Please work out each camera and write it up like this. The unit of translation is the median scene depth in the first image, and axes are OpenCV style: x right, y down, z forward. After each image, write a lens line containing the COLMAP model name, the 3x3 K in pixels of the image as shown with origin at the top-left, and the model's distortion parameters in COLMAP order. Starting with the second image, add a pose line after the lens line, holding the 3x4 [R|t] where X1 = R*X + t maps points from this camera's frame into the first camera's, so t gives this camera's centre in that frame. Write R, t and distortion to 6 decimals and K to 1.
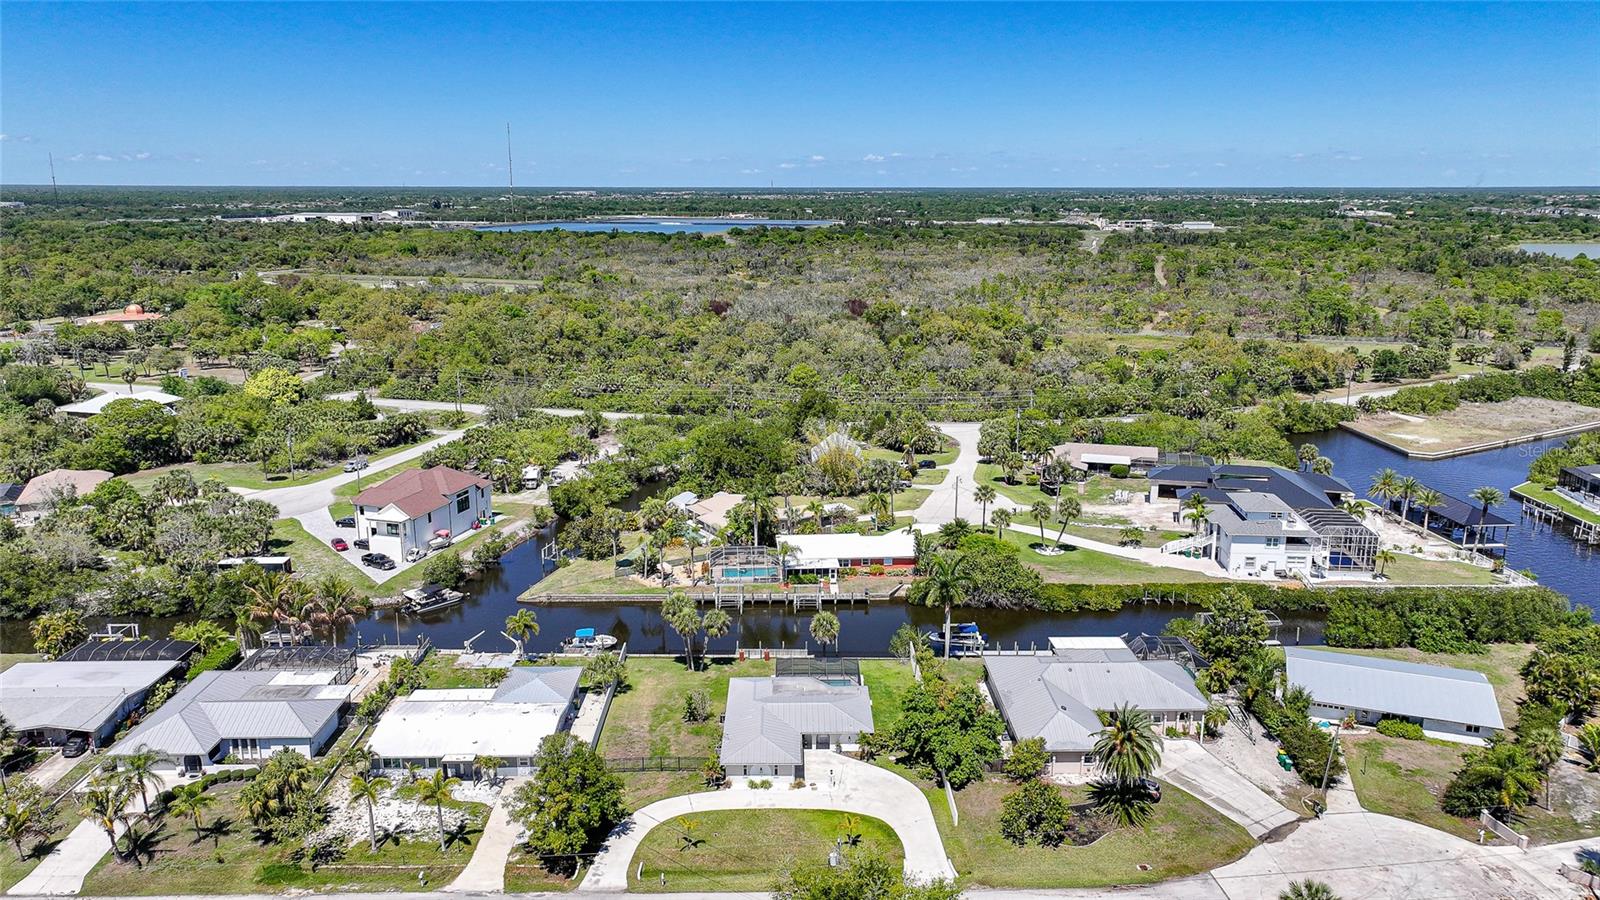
lens RADIAL K [[1144.5, 0, 797.6], [0, 1144.5, 452.5], [0, 0, 1]] dist [-0.005644, 0.021884]
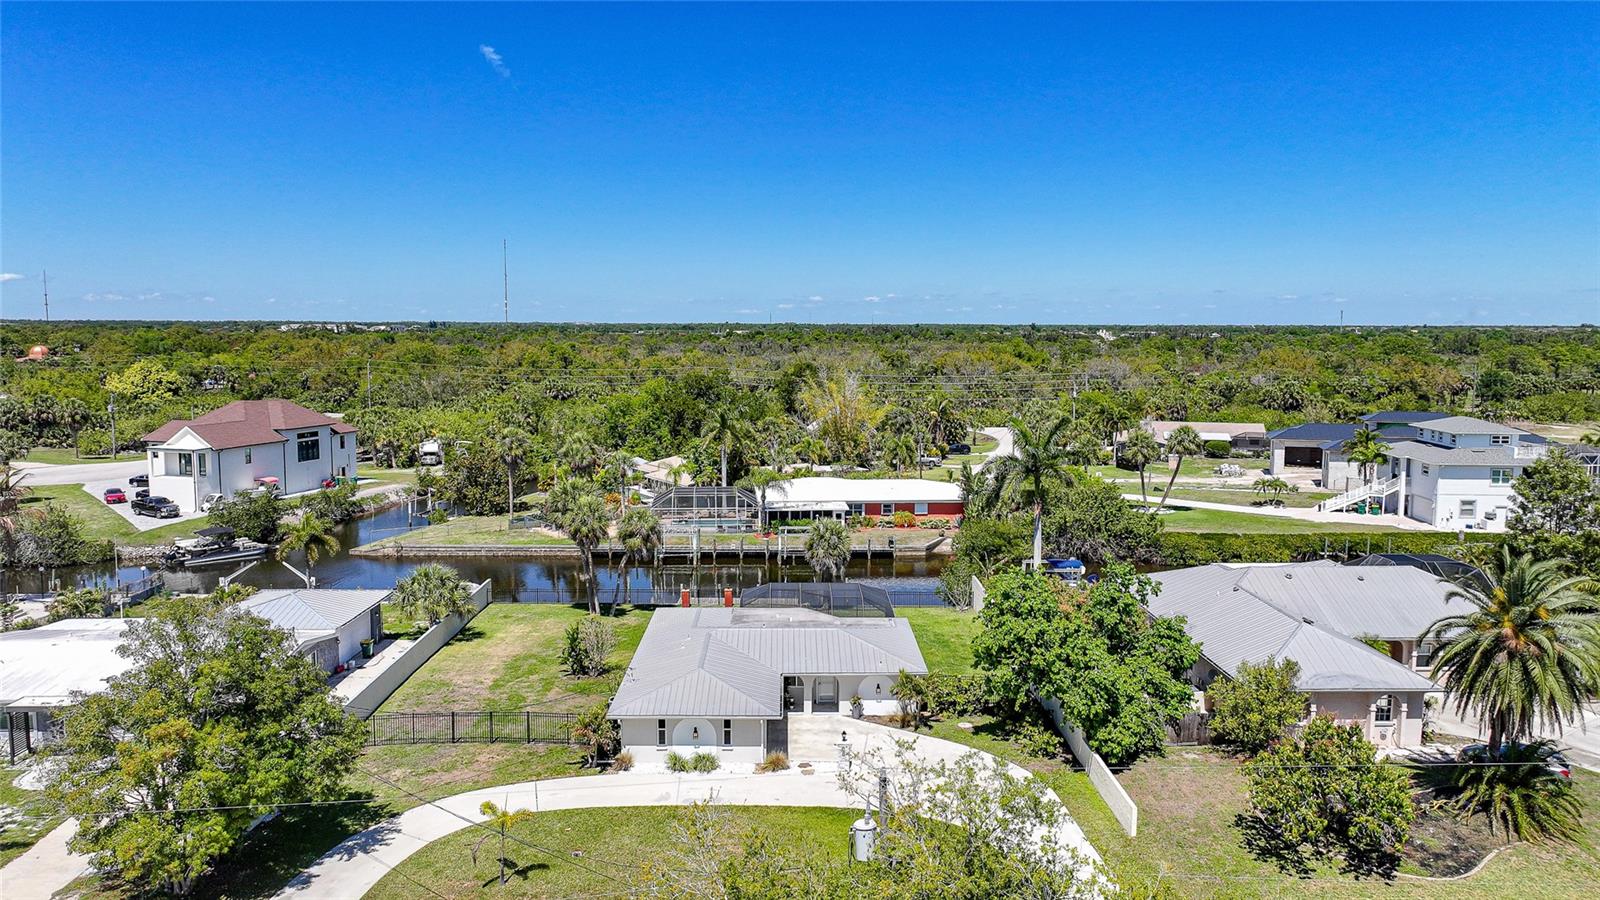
lens RADIAL K [[1144.5, 0, 800.1], [0, 1144.5, 434.9], [0, 0, 1]] dist [-0.005644, 0.021884]
pose [[0.999985, 0.003752, 0.003980, 0.008476], [-0.003178, 0.990758, -0.135605, 0.207501], [-0.004452, 0.135590, 0.990755, 0.485729]]
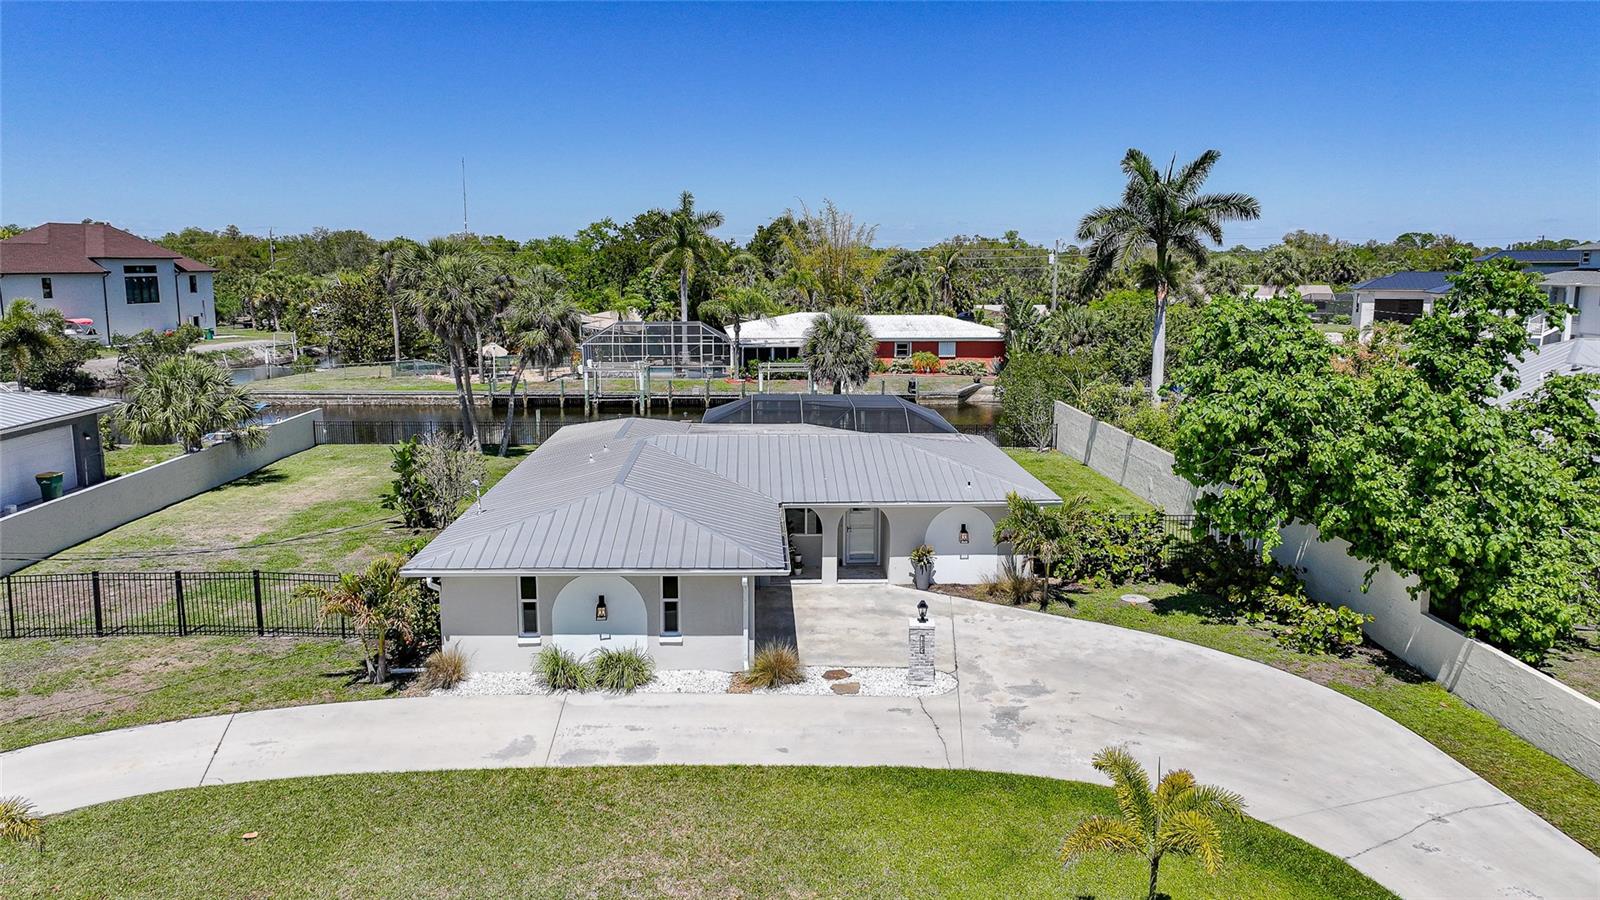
lens RADIAL K [[1144.5, 0, 802.7], [0, 1144.5, 429.0], [0, 0, 1]] dist [-0.005644, 0.021884]
pose [[0.999454, 0.001260, 0.033028, -0.000701], [0.001438, 0.996671, -0.081511, 0.247143], [-0.033020, 0.081514, 0.996125, 0.734504]]
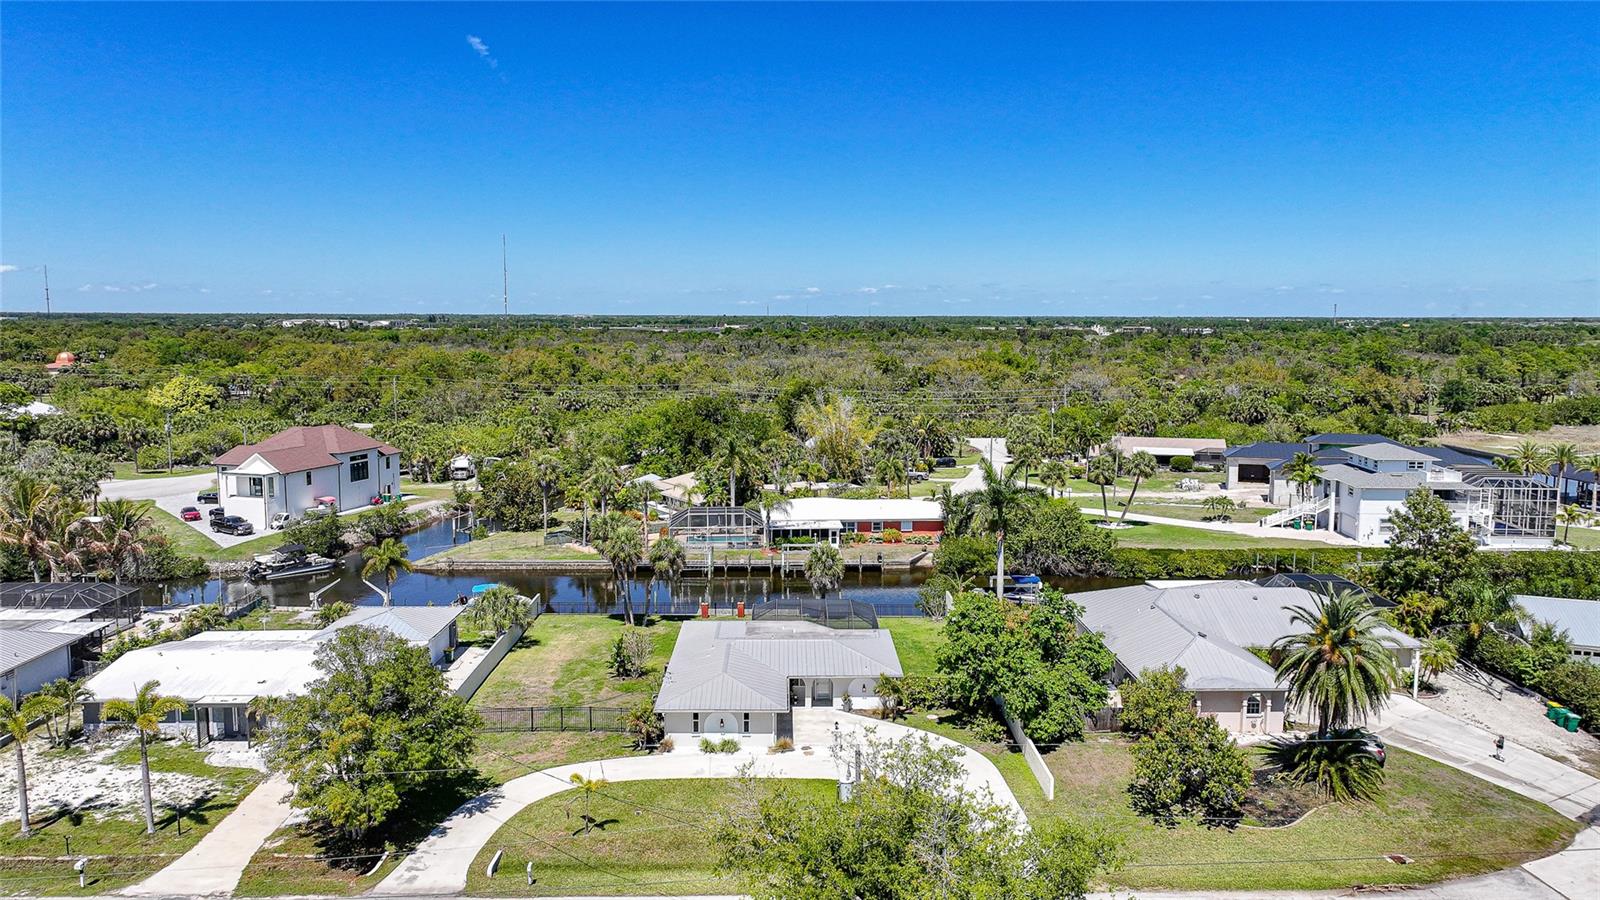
lens RADIAL K [[1144.5, 0, 799.7], [0, 1144.5, 440.9], [0, 0, 1]] dist [-0.005644, 0.021884]
pose [[0.999978, 0.002897, 0.005927, 0.005364], [-0.002149, 0.992465, -0.122509, 0.191416], [-0.006237, 0.122493, 0.992450, 0.352356]]
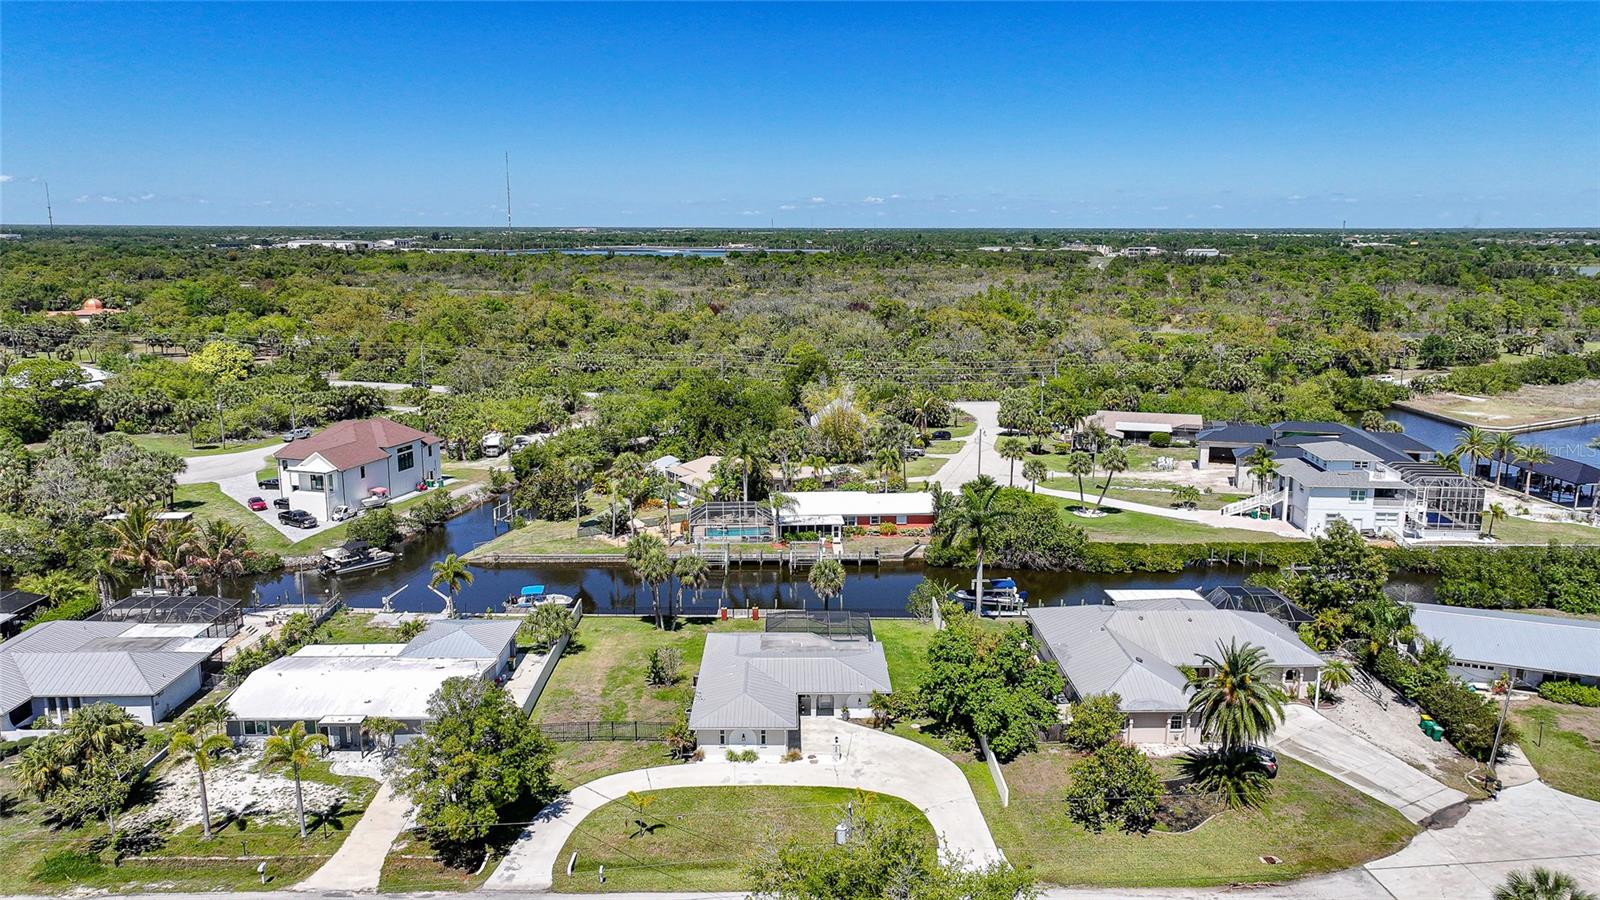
lens RADIAL K [[1144.5, 0, 799.0], [0, 1144.5, 446.9], [0, 0, 1]] dist [-0.005644, 0.021884]
pose [[0.999998, 0.001618, 0.001210, 0.003307], [-0.001568, 0.999176, -0.040551, 0.110230], [-0.001275, 0.040549, 0.999177, 0.224120]]
